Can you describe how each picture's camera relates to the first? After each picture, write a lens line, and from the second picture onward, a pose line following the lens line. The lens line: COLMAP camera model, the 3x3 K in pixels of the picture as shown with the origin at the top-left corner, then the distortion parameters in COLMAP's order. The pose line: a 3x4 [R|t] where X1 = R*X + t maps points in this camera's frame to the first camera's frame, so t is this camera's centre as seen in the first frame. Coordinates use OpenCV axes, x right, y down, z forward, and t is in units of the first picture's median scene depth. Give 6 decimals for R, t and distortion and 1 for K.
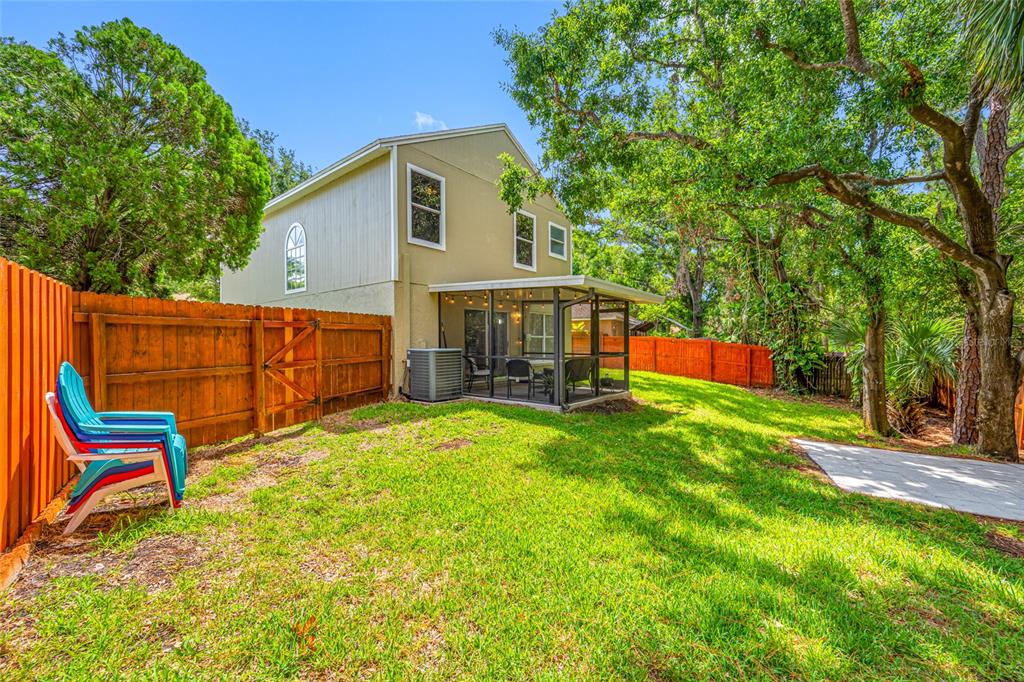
lens RADIAL K [[404.4, 0, 513.3], [0, 404.4, 344.4], [0, 0, 1]] dist [-0.002665, 0.000680]
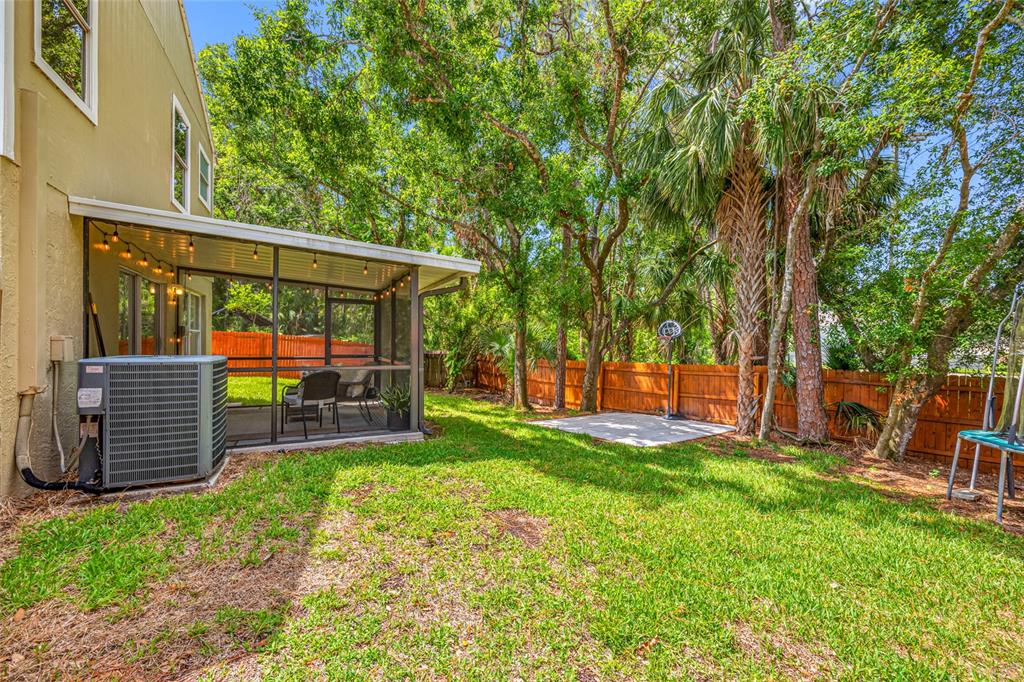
lens RADIAL K [[404.4, 0, 519.6], [0, 404.4, 343.7], [0, 0, 1]] dist [-0.002665, 0.000680]
pose [[0.419446, 0.003408, 0.907774, -0.452545], [-0.008023, 0.999968, -0.000047, -0.006925], [-0.907745, -0.007263, 0.419460, 0.512707]]
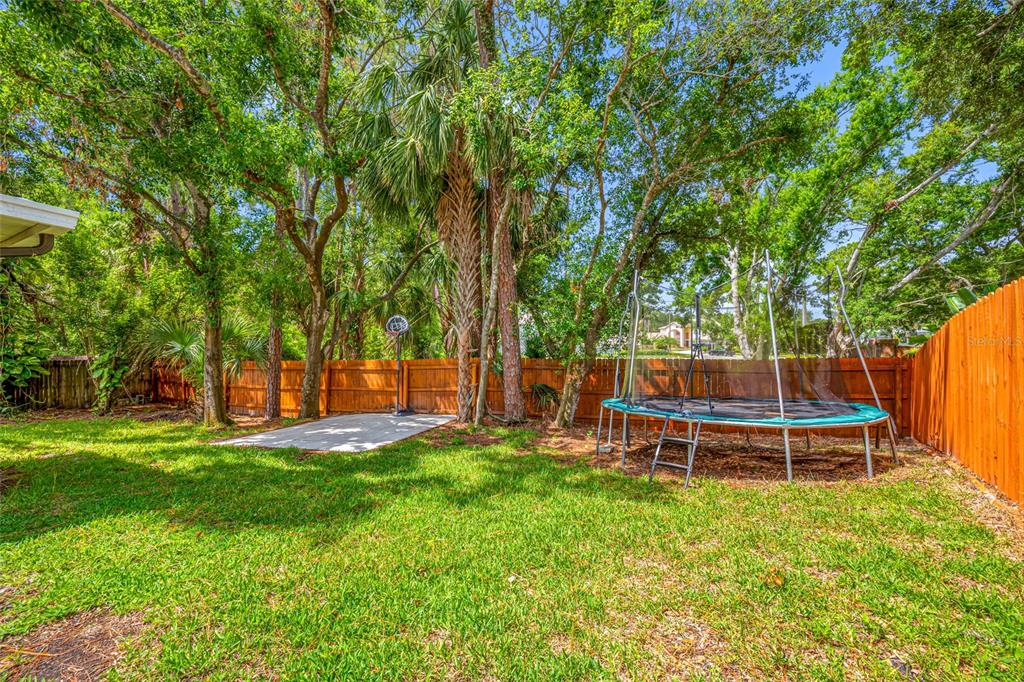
lens RADIAL K [[404.4, 0, 514.1], [0, 404.4, 341.7], [0, 0, 1]] dist [-0.002665, 0.000680]
pose [[-0.179047, -0.001163, 0.983840, -0.389999], [0.010786, 0.999937, 0.003145, -0.002290], [-0.983781, 0.011174, -0.179023, 0.483709]]
